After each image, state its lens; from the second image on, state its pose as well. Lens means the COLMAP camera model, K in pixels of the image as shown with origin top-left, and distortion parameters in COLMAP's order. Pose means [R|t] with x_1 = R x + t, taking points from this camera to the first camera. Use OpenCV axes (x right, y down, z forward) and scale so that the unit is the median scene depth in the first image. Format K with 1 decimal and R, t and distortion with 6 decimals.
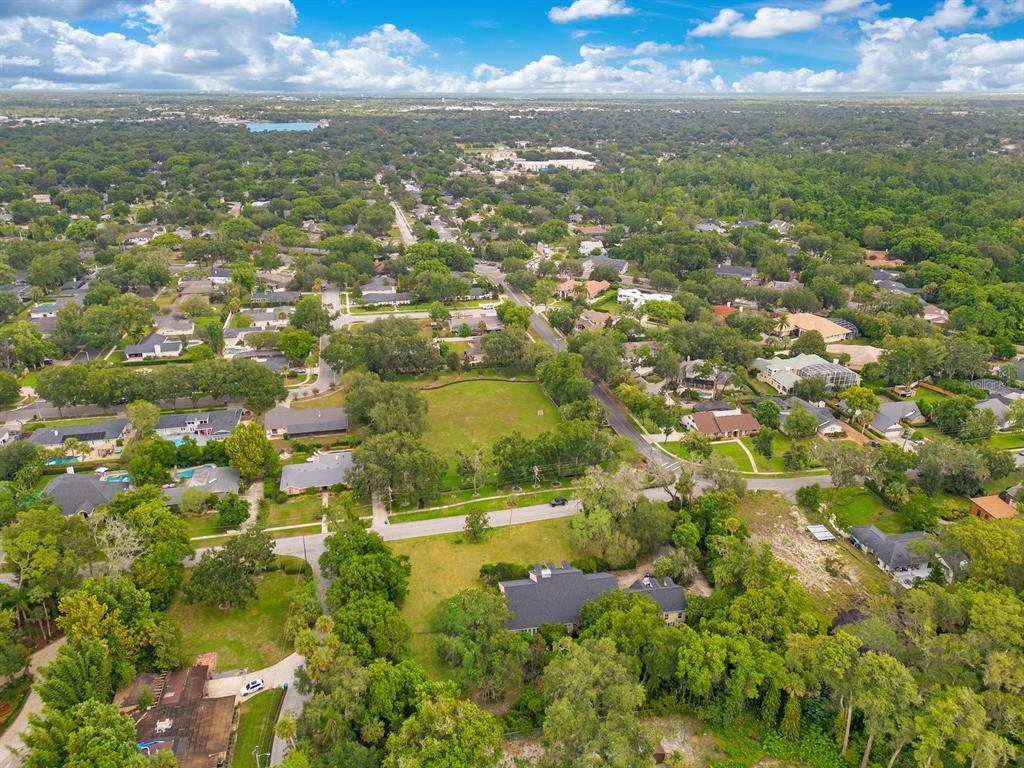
lens RADIAL K [[723.1, 0, 512.3], [0, 723.1, 400.7], [0, 0, 1]] dist [0.068252, -0.058869]
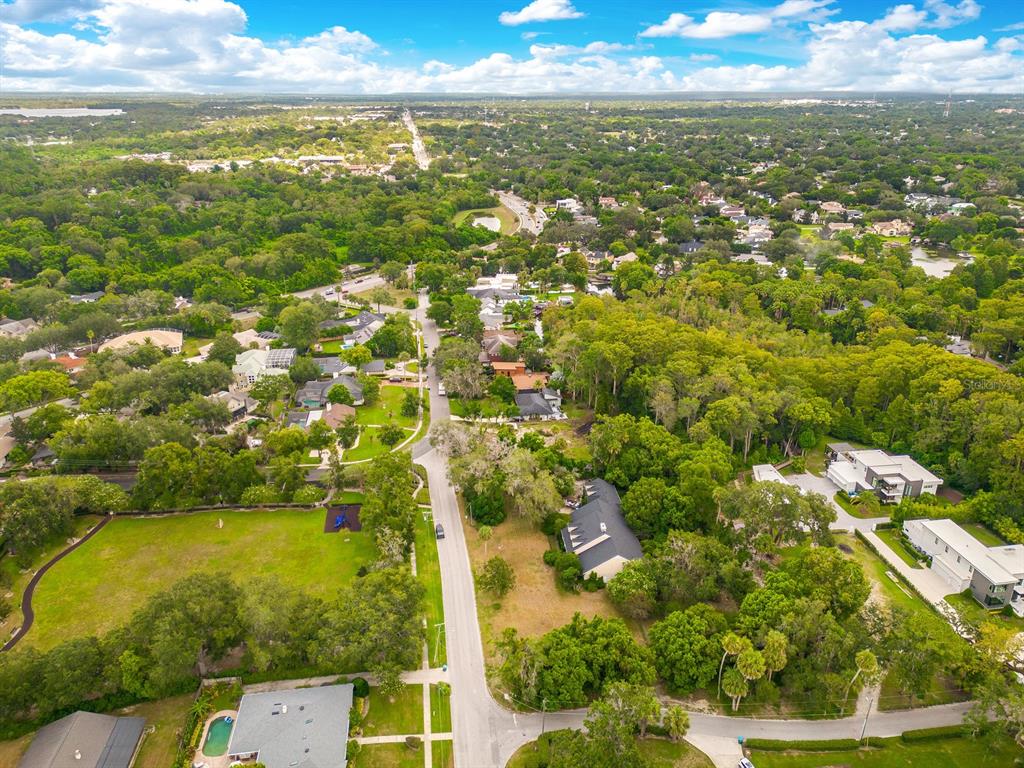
lens RADIAL K [[721.2, 0, 510.6], [0, 721.2, 382.0], [0, 0, 1]] dist [0.082131, -0.080857]
pose [[0.087087, -0.376136, 0.922463, -0.470373], [0.392987, 0.863857, 0.315139, -0.186851], [-0.915411, 0.335071, 0.223047, 0.419707]]
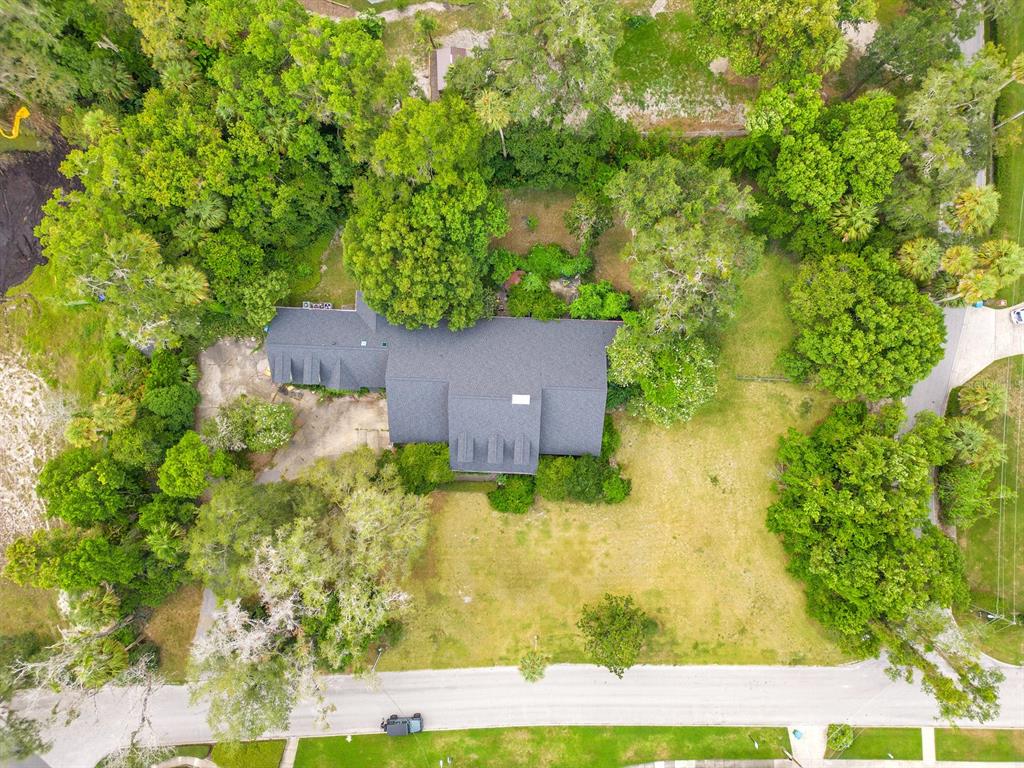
lens RADIAL K [[727.7, 0, 511.5], [0, 727.7, 381.2], [0, 0, 1]] dist [0.082534, -0.081380]
pose [[-0.976605, -0.214958, 0.006057, 0.027693], [0.092256, -0.393368, 0.914741, -0.115931], [-0.194248, 0.893899, 0.403996, 0.407570]]
